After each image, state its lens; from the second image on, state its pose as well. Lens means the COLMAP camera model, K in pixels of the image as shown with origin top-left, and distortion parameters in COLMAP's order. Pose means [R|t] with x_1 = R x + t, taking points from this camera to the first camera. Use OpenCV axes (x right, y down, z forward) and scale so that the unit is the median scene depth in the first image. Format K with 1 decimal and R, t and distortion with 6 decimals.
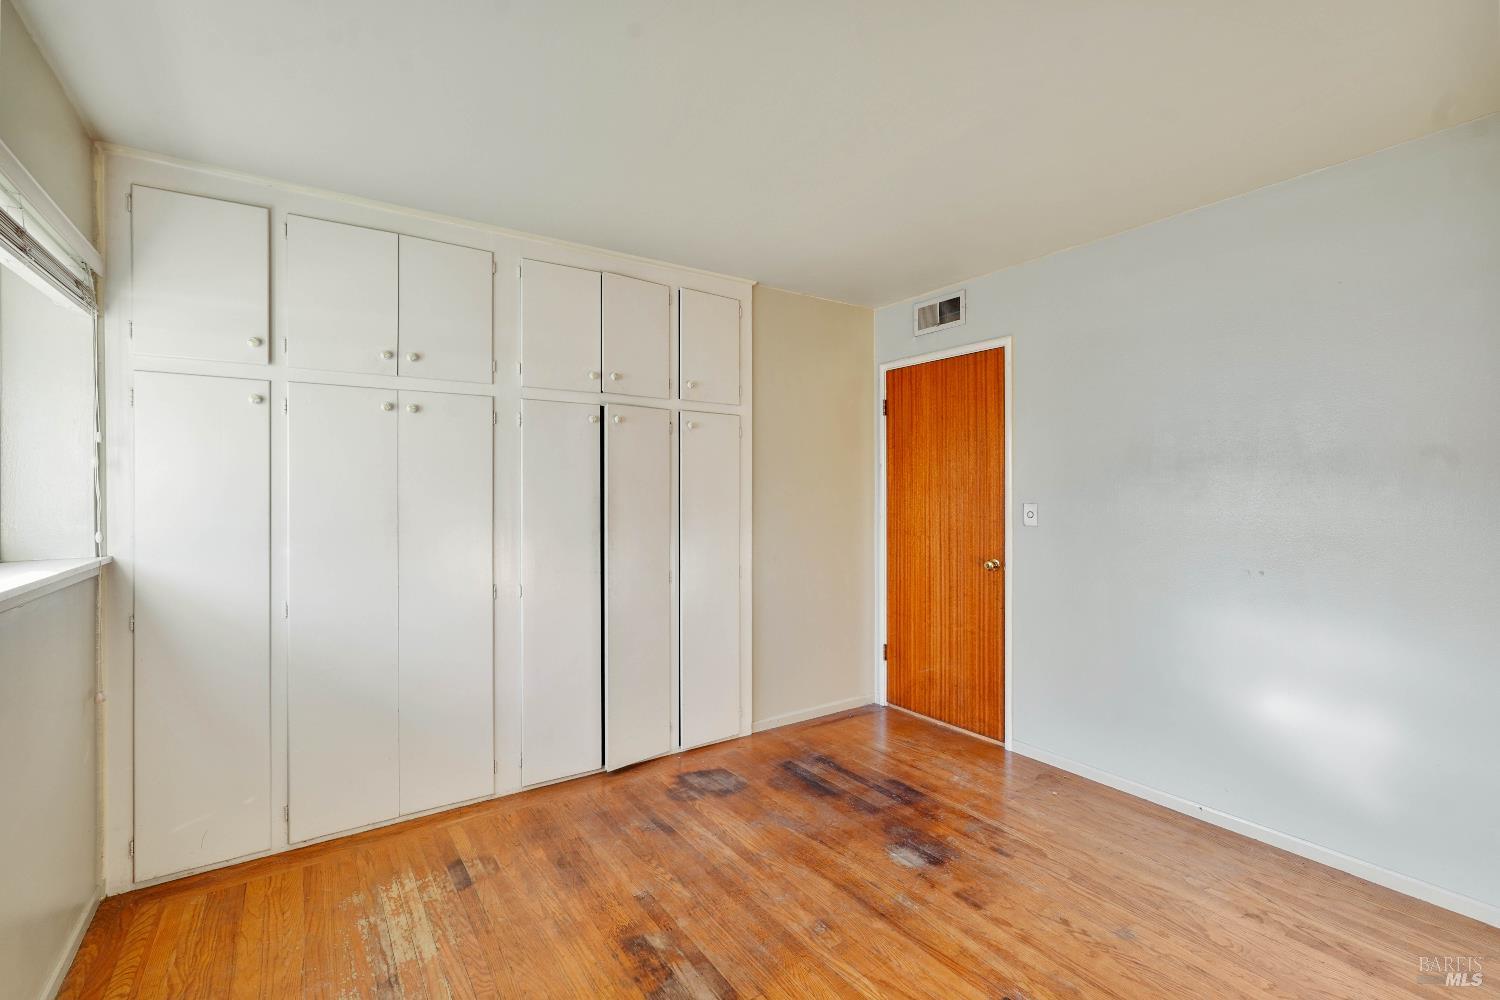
lens RADIAL K [[671.8, 0, 746.1], [0, 671.8, 495.3], [0, 0, 1]] dist [-0.011929, 0.006131]
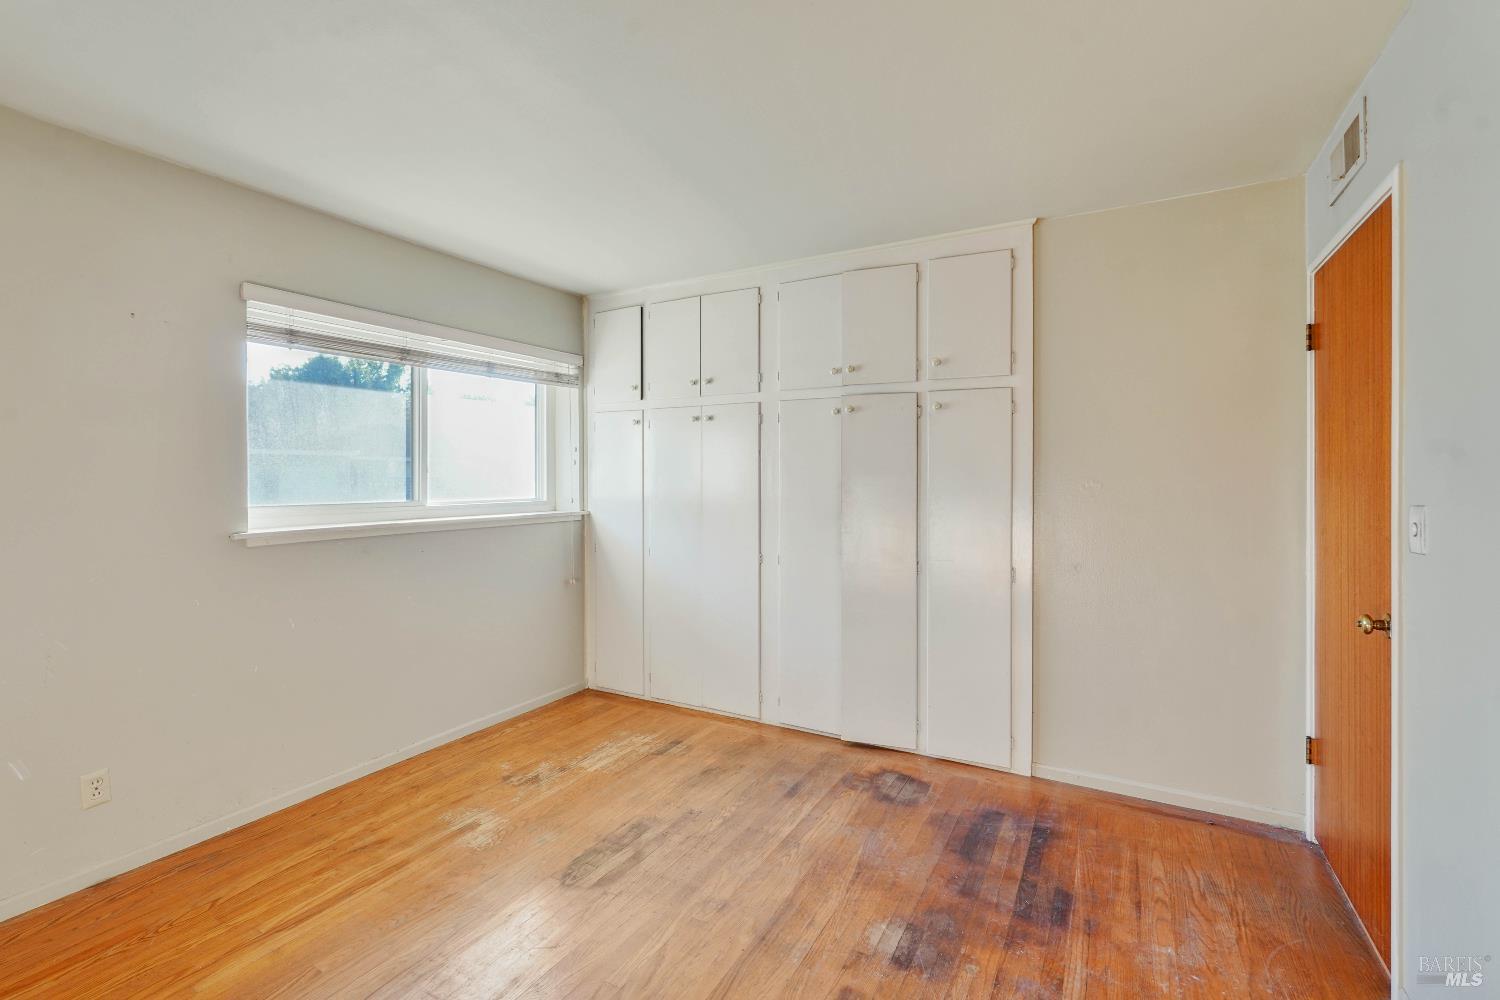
lens RADIAL K [[671.8, 0, 739.3], [0, 671.8, 486.2], [0, 0, 1]] dist [-0.011929, 0.006131]
pose [[0.438476, 0.012750, -0.898652, 0.834556], [-0.007415, 0.999917, 0.010569, -0.003851], [0.898712, 0.002029, 0.438534, 0.469108]]
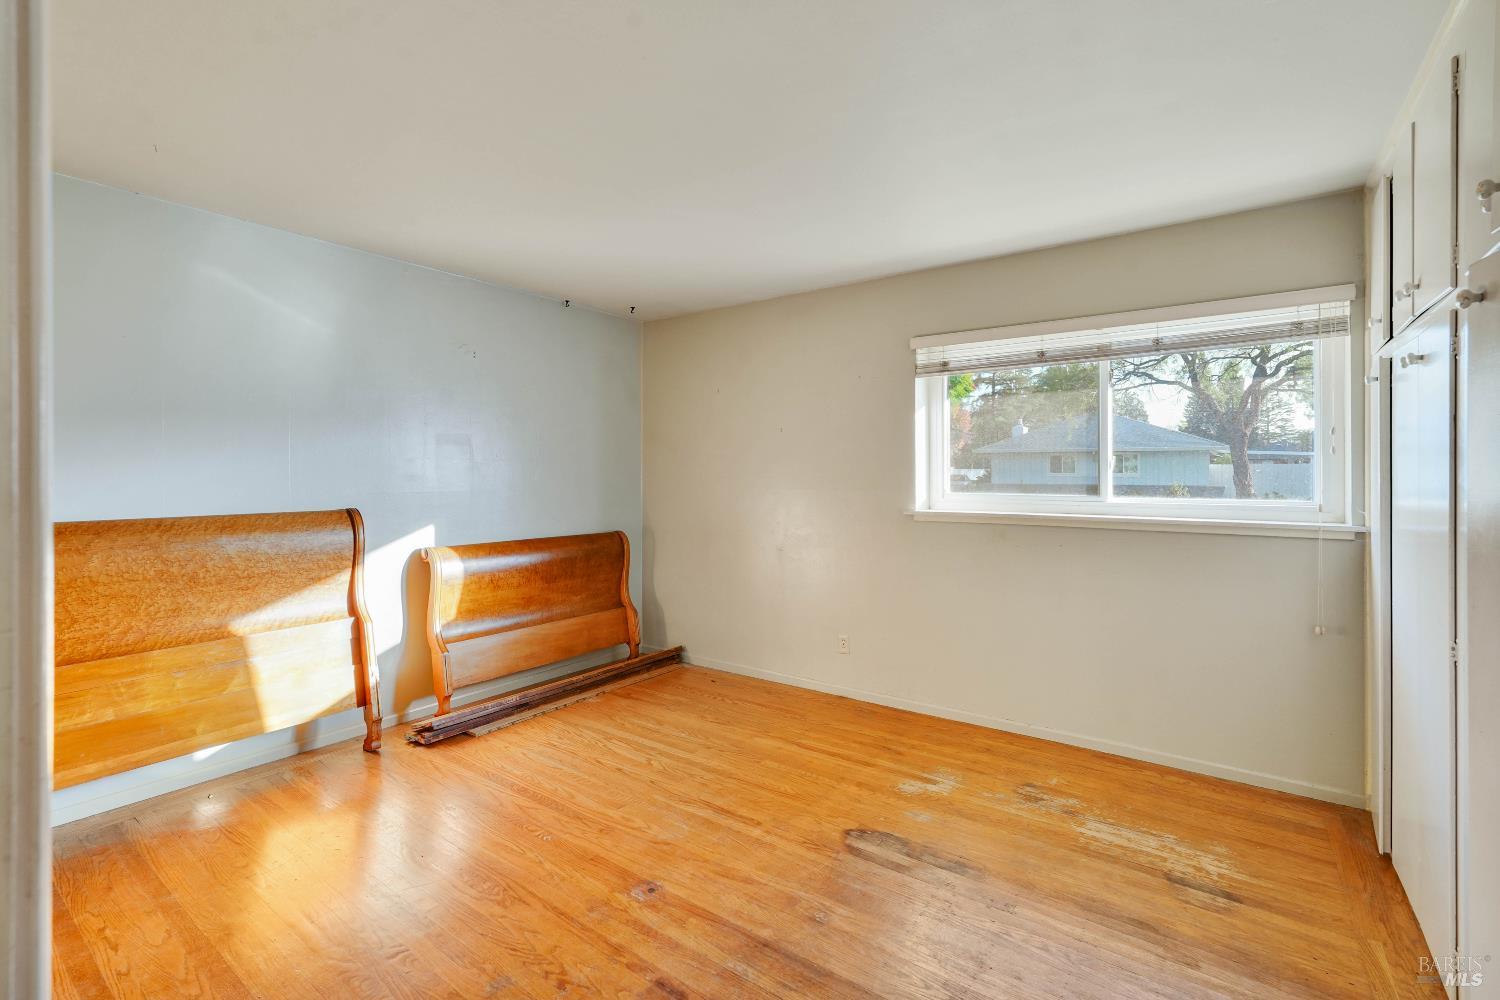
lens RADIAL K [[671.8, 0, 738.0], [0, 671.8, 473.9], [0, 0, 1]] dist [-0.011929, 0.006131]
pose [[-0.945203, 0.004330, -0.326456, 0.439647], [0.000051, 0.999914, 0.013112, -0.017935], [0.326485, 0.012377, -0.945121, 1.519148]]
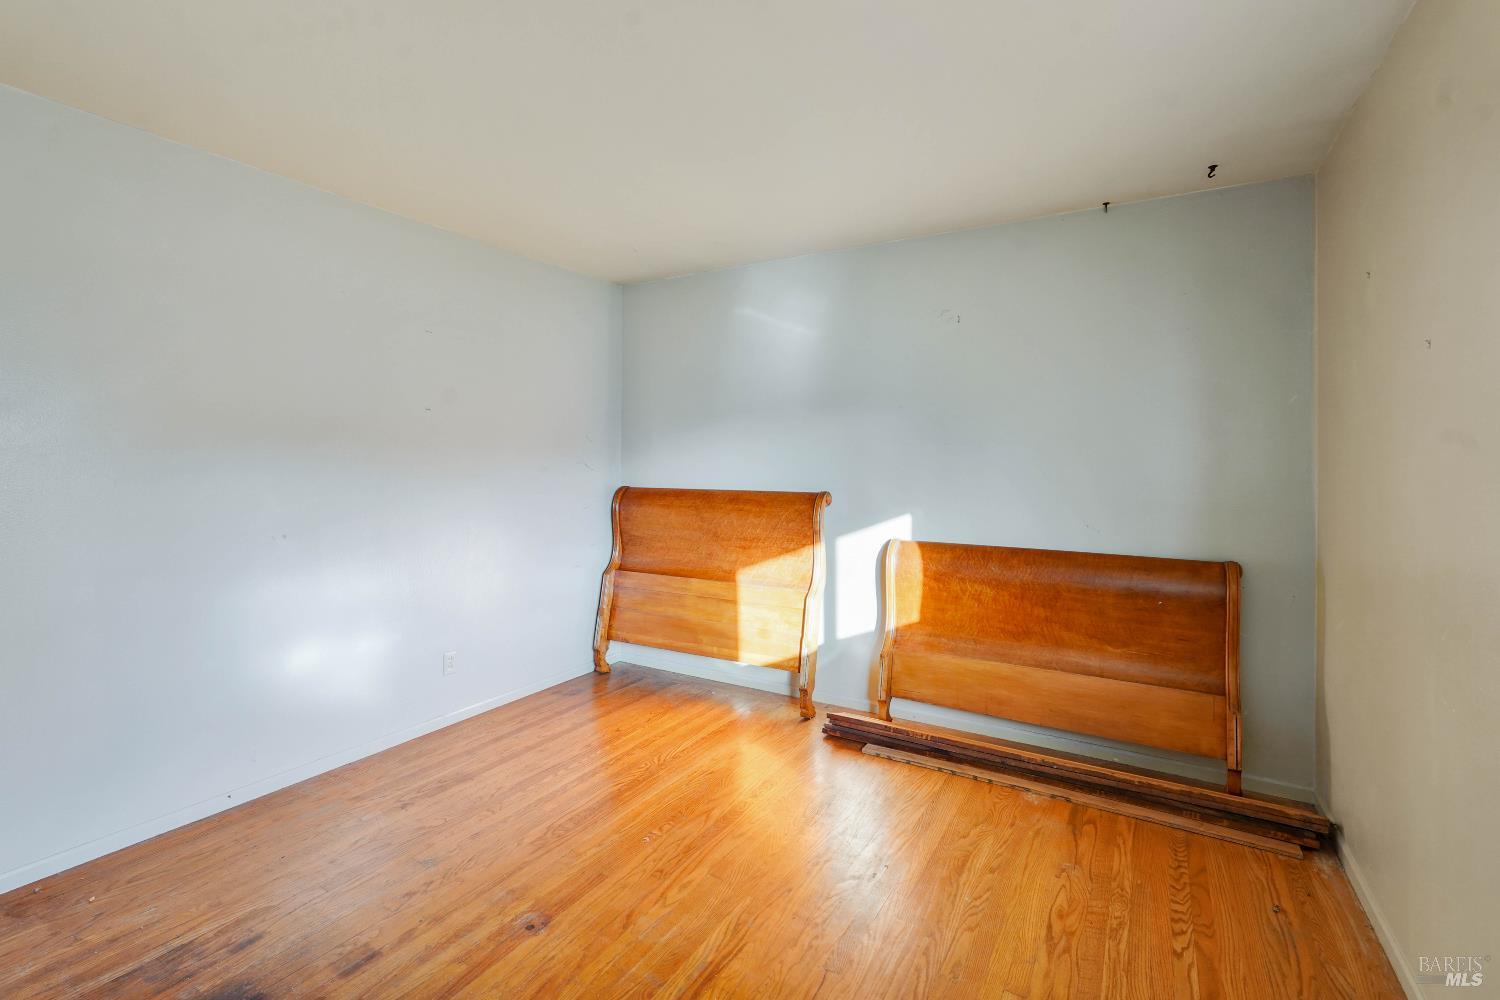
lens RADIAL K [[671.8, 0, 741.5], [0, 671.8, 461.9], [0, 0, 1]] dist [-0.011929, 0.006131]
pose [[-0.420240, 0.002078, 0.907411, -0.510905], [0.006837, 0.999976, 0.000876, 0.000518], [-0.907387, 0.006572, -0.420244, 0.784983]]
